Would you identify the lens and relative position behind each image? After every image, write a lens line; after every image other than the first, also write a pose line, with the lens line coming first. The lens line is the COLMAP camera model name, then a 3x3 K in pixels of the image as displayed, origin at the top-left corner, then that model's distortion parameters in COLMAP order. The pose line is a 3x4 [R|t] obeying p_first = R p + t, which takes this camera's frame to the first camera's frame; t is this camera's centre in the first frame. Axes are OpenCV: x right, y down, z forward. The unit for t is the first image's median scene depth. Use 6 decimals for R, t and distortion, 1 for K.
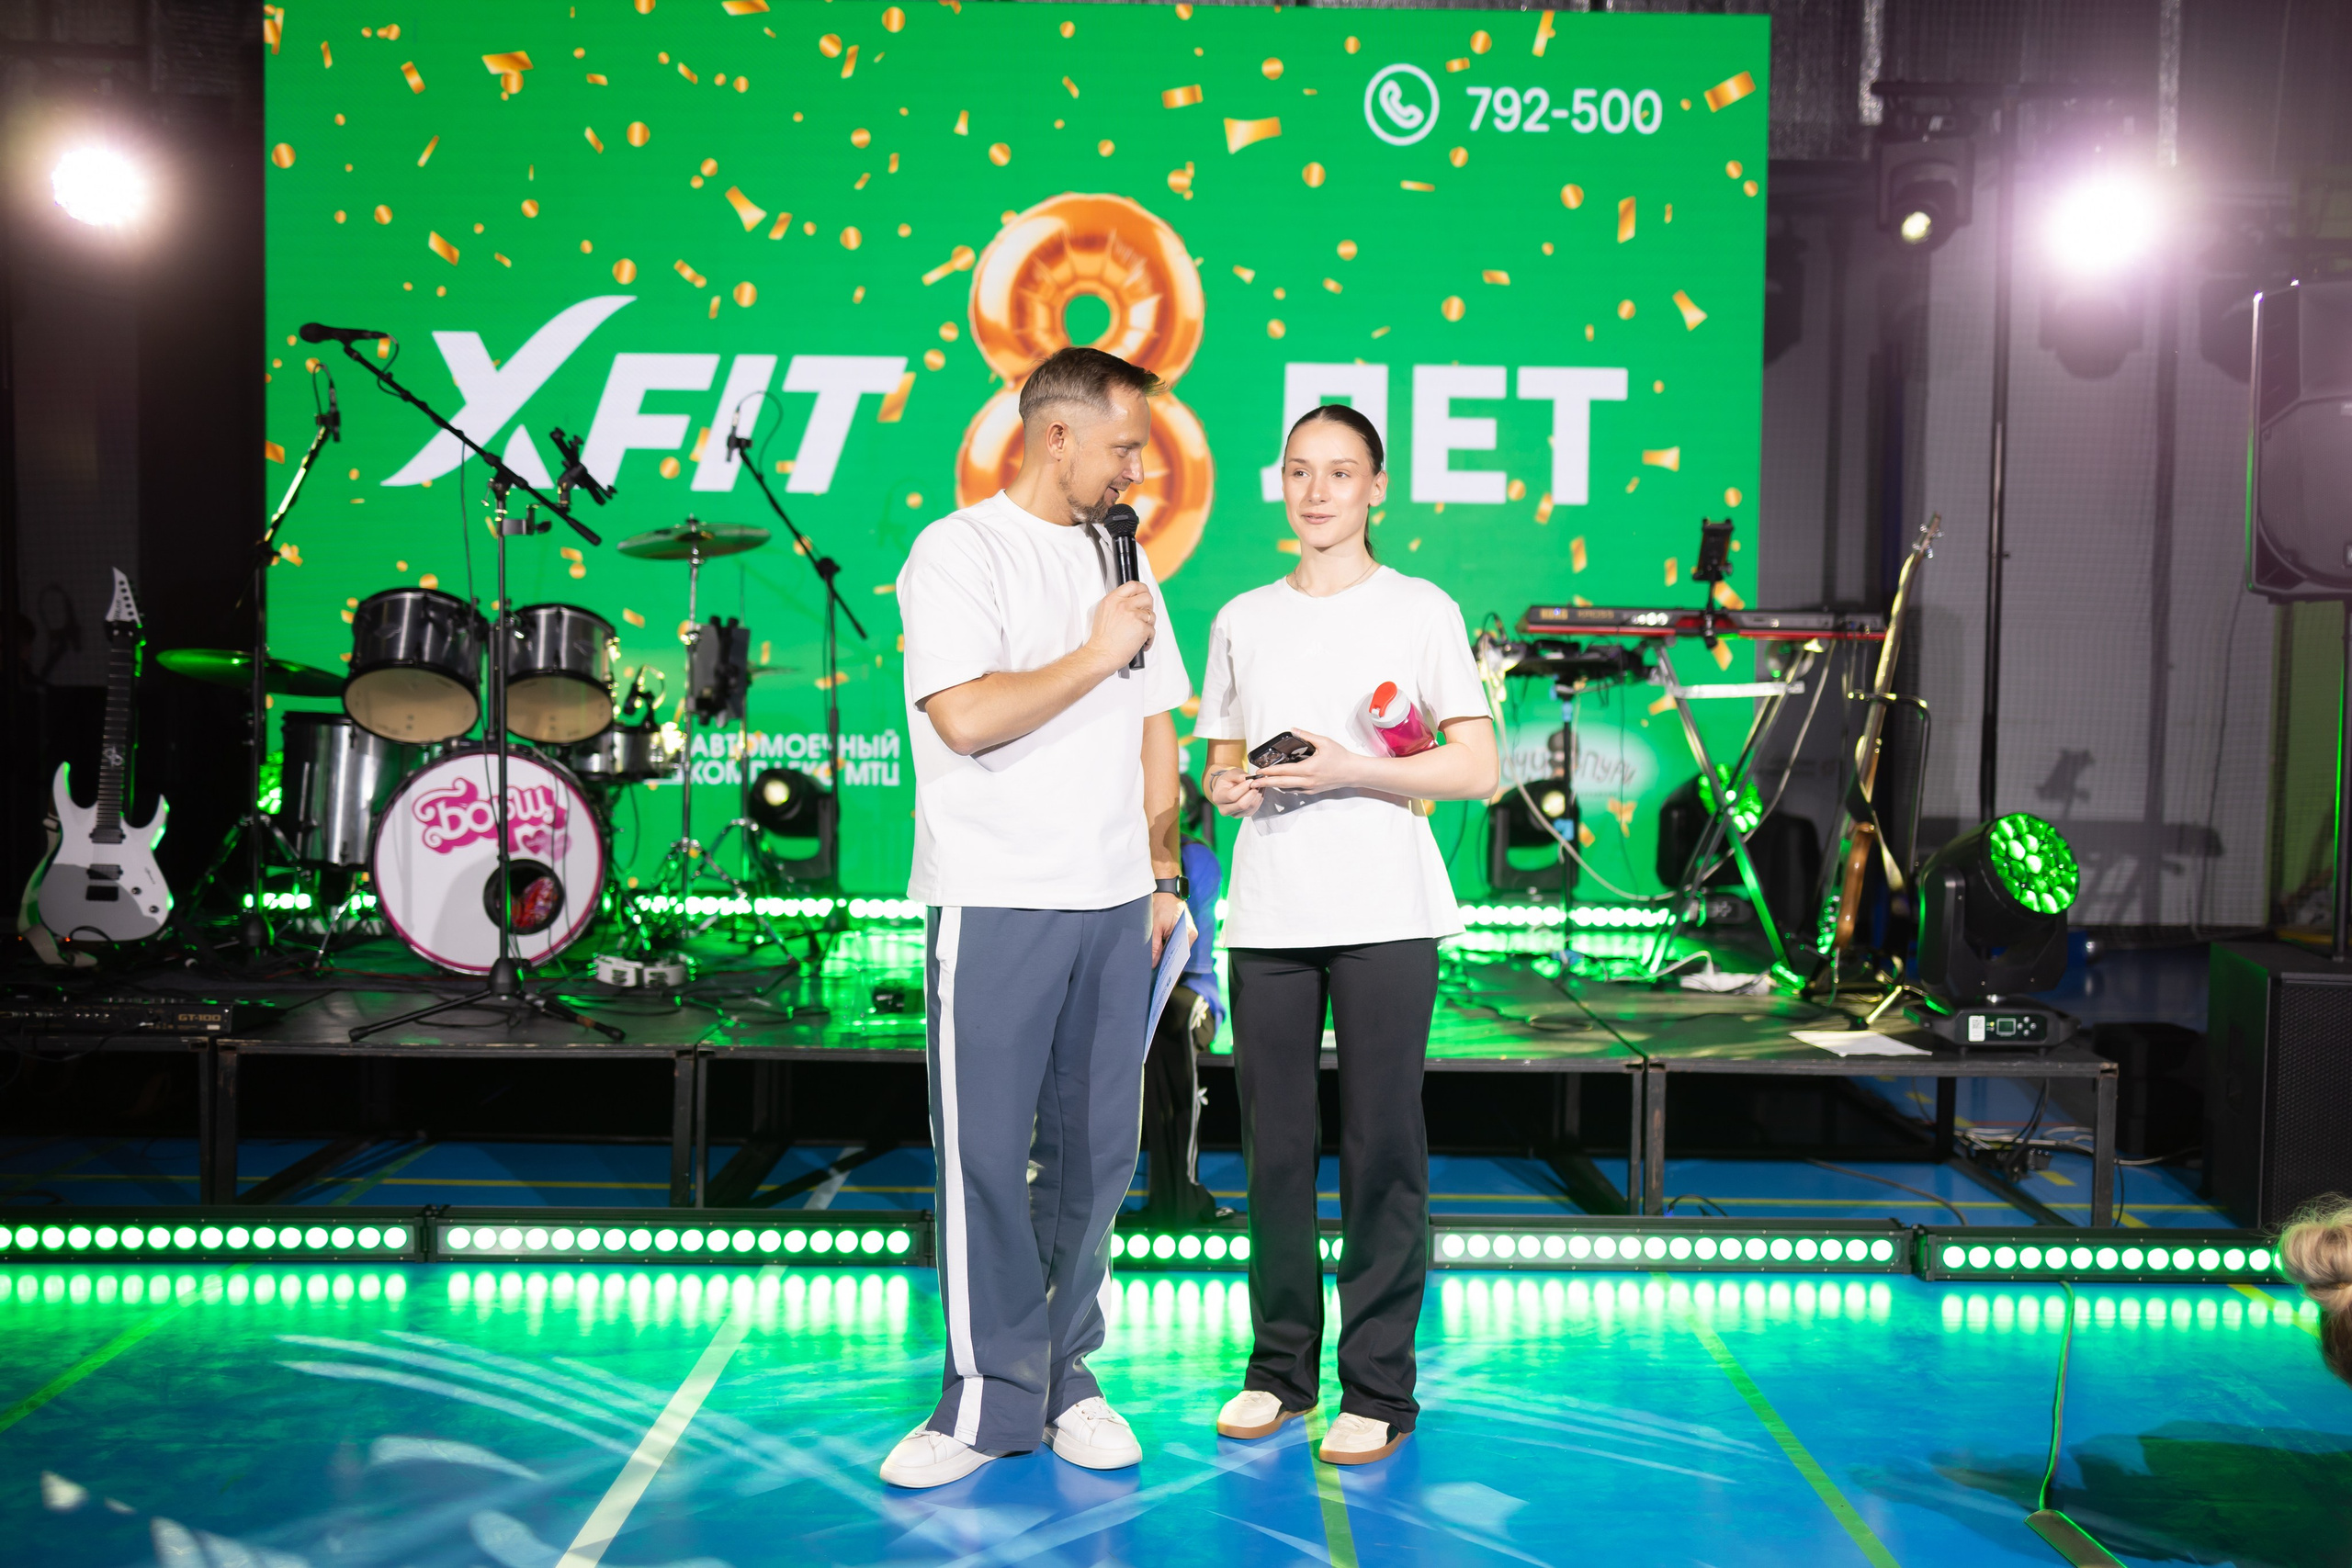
lens RADIAL K [[2341.2, 0, 1180.9], [0, 2341.2, 783.3], [0, 0, 1]] dist [0.032997, -0.109532]
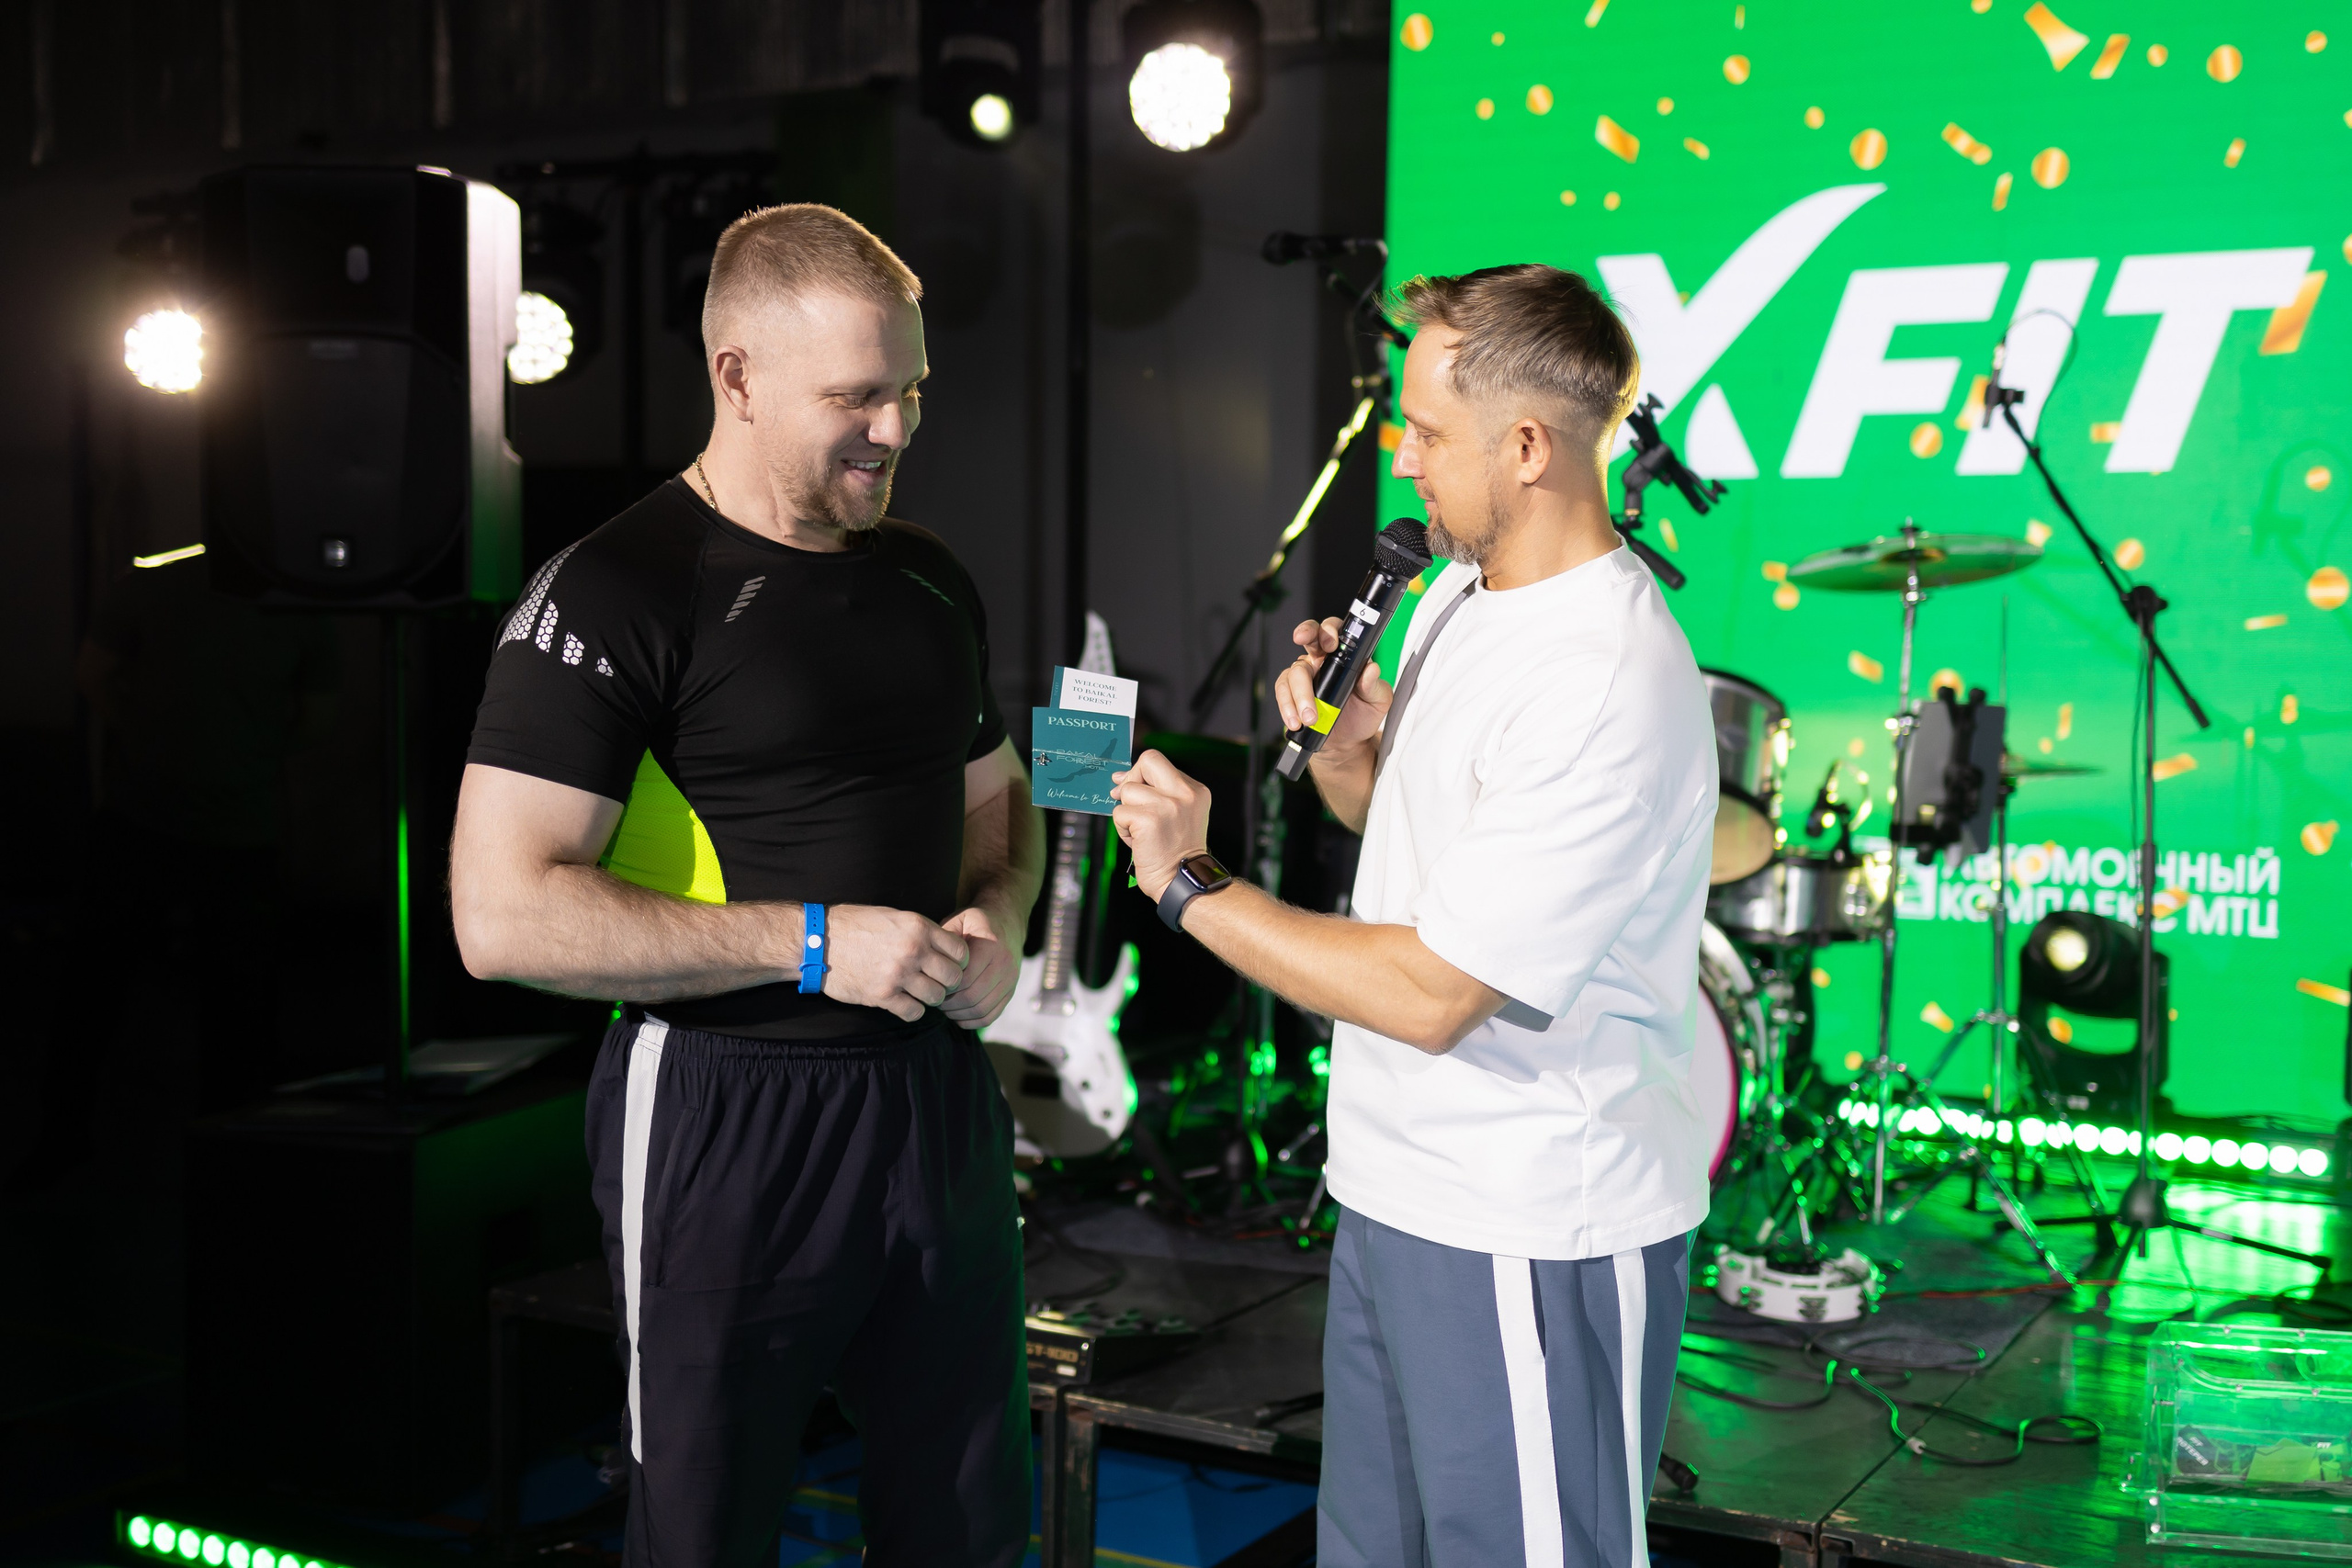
lens RADIAL K [[2623.0, 0, 1319.7], [0, 2623.0, 783.3], [0, 0, 1]] dist [0.014849, 0.039379]
pose [[0.884688, 0.027859, -0.465351, -0.021715], [-0.029092, 0.999566, 0.004532, -0.036279], [0.465276, 0.009529, 0.885115, 0.266114]]
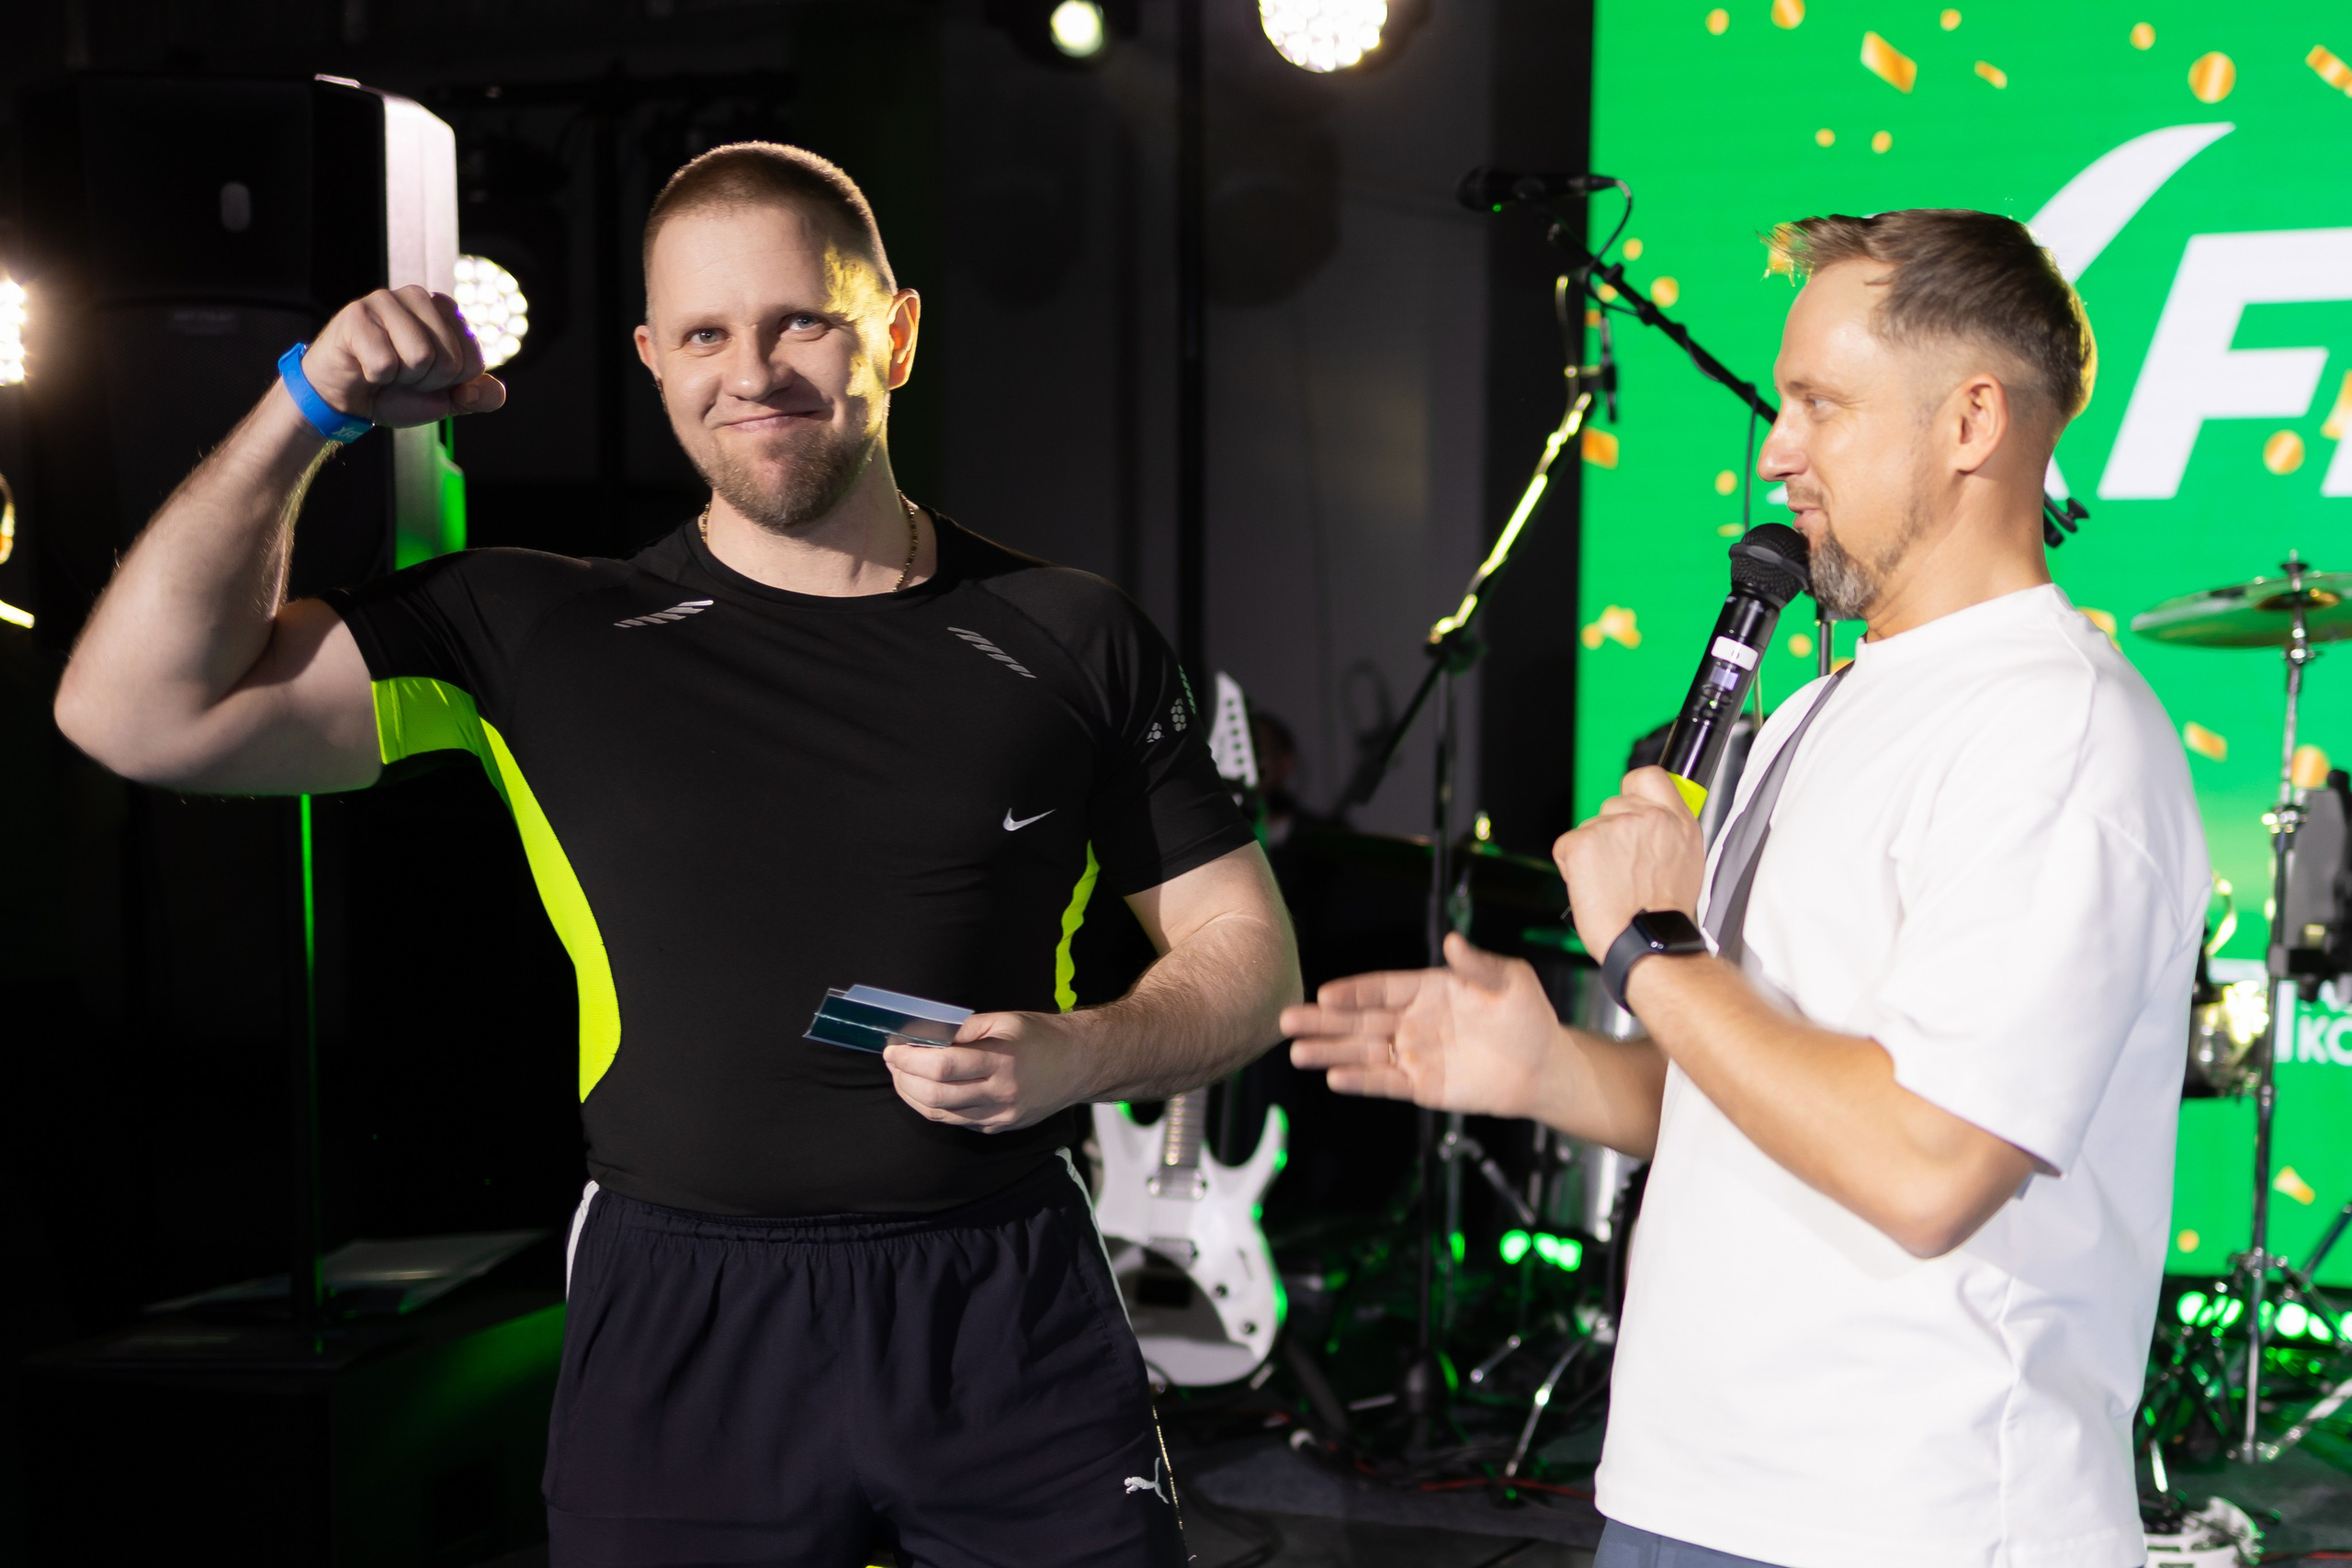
lens RADIAL K [[3219.4, 0, 1624.7], [0, 3219.4, 986.5], [0, 0, 1]] dist [0.009553, 0.008773]
pose [[0.906144, 0.039224, -0.421146, -0.045420], [-0.026119, 0.998980, 0.036843, -0.039051], [0.422162, -0.022385, 0.906244, 0.290774]]
